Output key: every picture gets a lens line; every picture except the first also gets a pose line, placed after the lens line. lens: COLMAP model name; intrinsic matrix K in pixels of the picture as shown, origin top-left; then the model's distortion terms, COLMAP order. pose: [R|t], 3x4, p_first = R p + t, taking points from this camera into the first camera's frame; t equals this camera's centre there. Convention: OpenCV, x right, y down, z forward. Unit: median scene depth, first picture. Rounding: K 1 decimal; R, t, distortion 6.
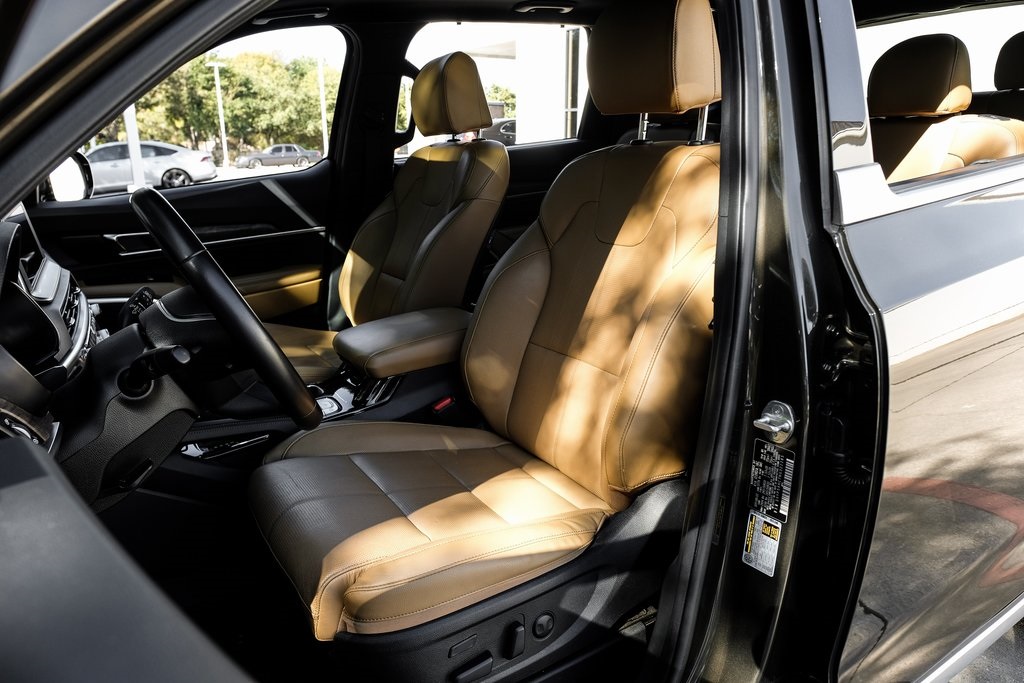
lens RADIAL K [[699.2, 0, 500.7], [0, 699.2, 342.7], [0, 0, 1]] dist [-0.011024, -0.000595]
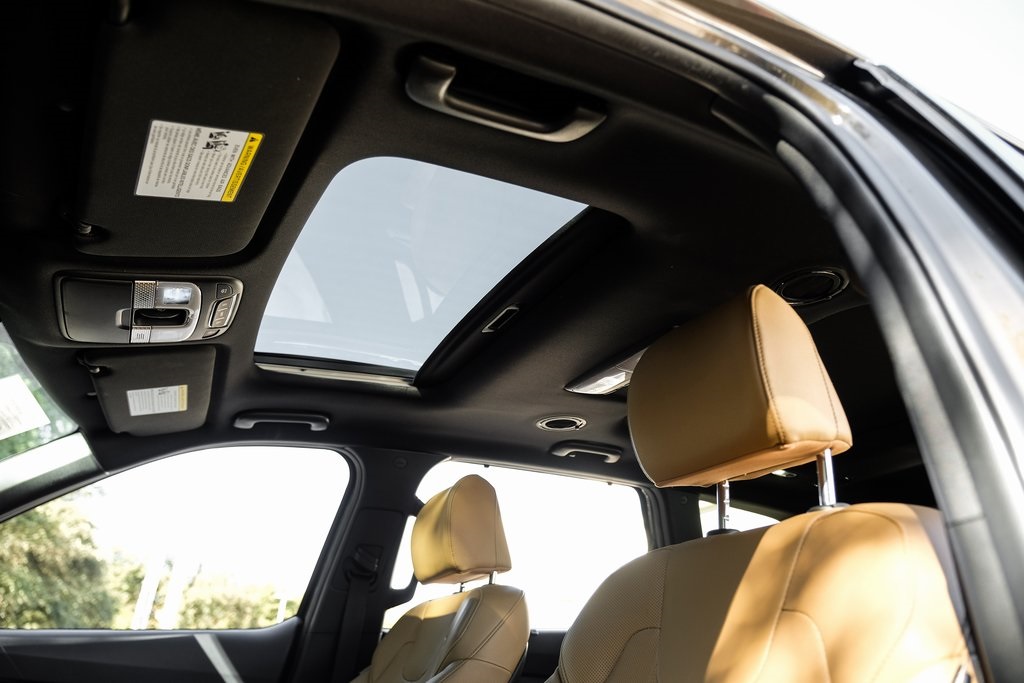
lens RADIAL K [[699.2, 0, 500.7], [0, 699.2, 342.7], [0, 0, 1]] dist [-0.011024, -0.000595]
pose [[0.994751, 0.023498, -0.099586, 0.043737], [-0.085332, 0.727584, -0.680691, 0.017065], [0.056462, 0.685617, 0.725770, 0.295404]]
